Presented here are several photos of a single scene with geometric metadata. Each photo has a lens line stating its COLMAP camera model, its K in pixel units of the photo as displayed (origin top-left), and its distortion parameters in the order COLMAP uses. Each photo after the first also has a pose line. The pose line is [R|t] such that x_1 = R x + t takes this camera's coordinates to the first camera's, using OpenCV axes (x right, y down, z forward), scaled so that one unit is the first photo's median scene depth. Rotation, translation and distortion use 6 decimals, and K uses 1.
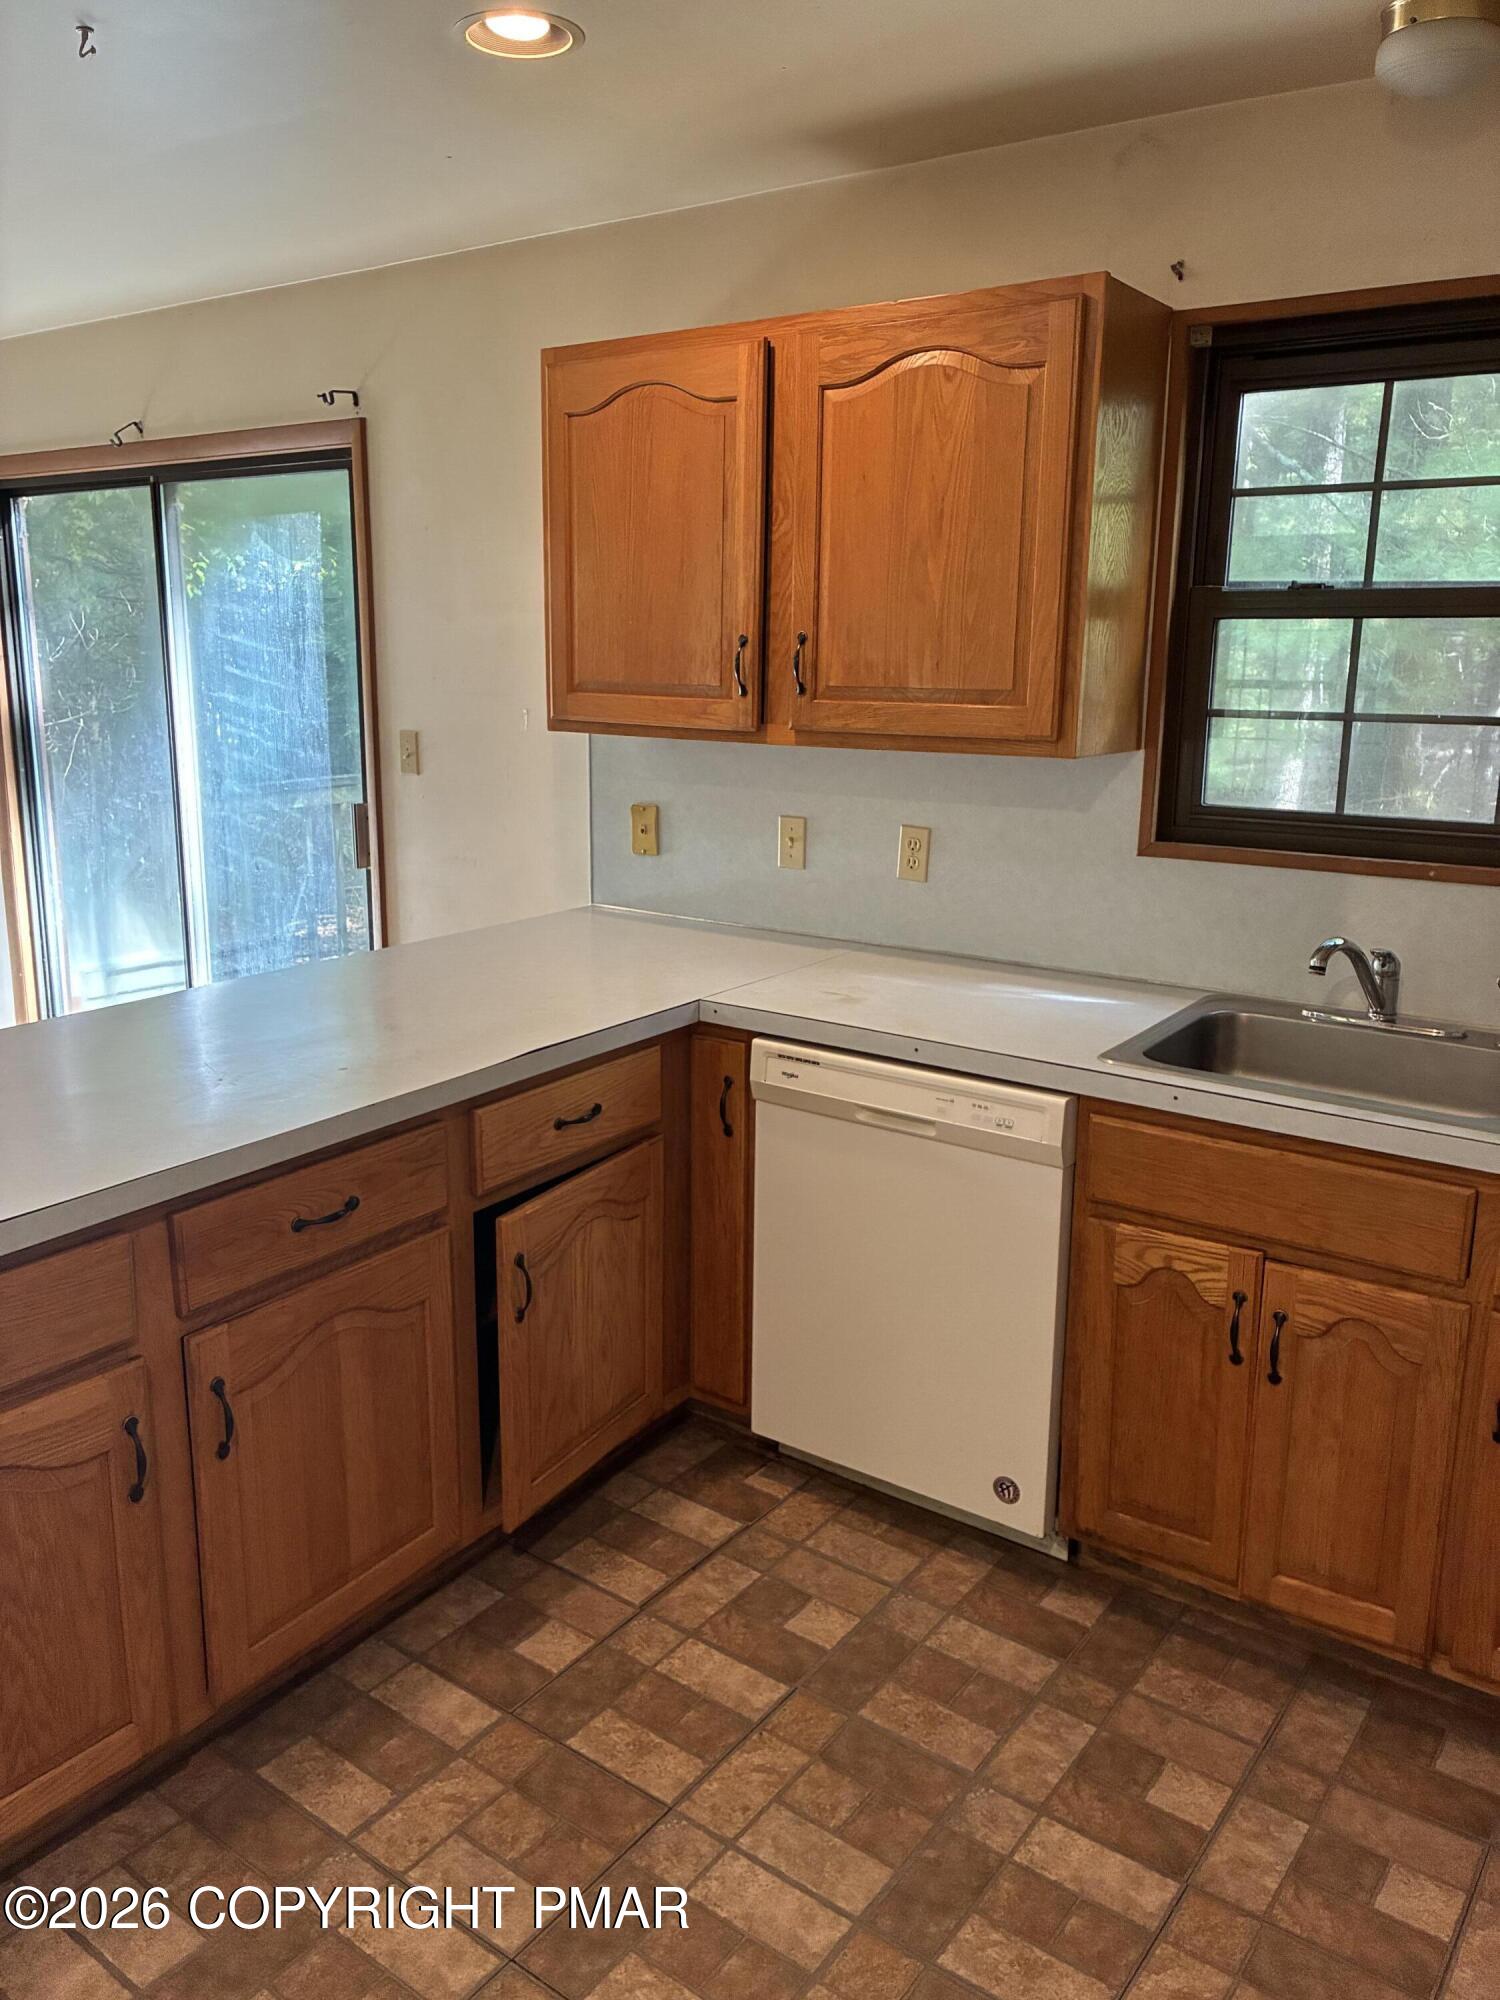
lens RADIAL K [[1509.6, 0, 746.3], [0, 1509.6, 984.8], [0, 0, 1]] dist [0.038084, -0.061039]
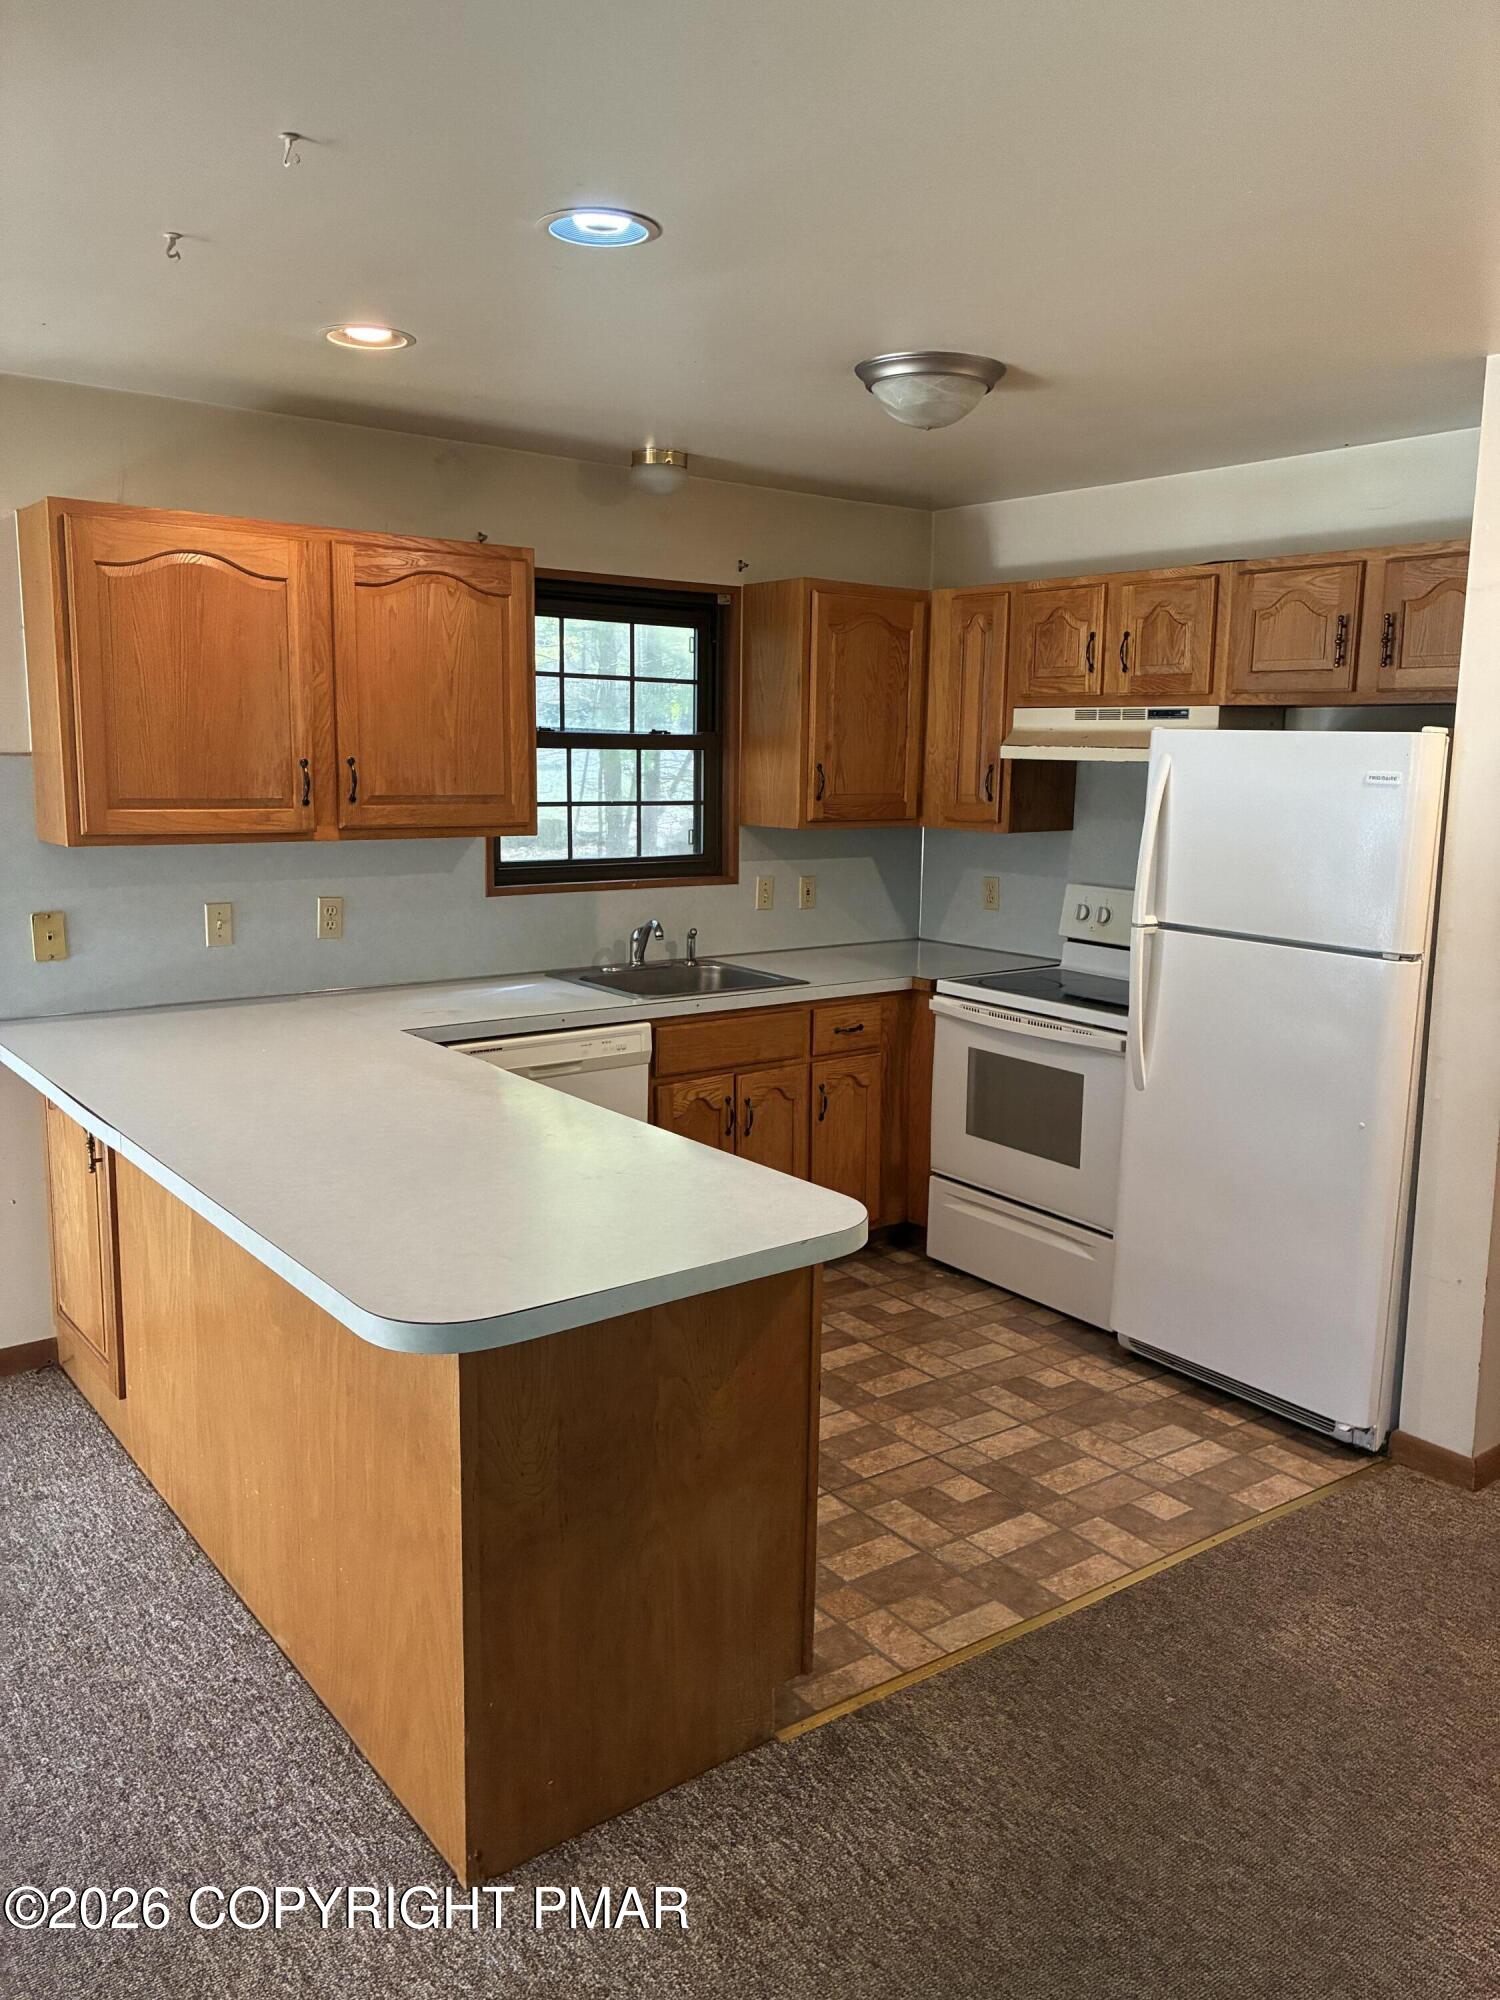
lens RADIAL K [[1509.6, 0, 767.9], [0, 1509.6, 983.5], [0, 0, 1]] dist [0.038084, -0.061039]
pose [[0.280594, -0.151636, 0.947773, -1.208457], [0.198400, 0.975280, 0.097300, -0.096457], [-0.939098, 0.160736, 0.303742, 0.280173]]
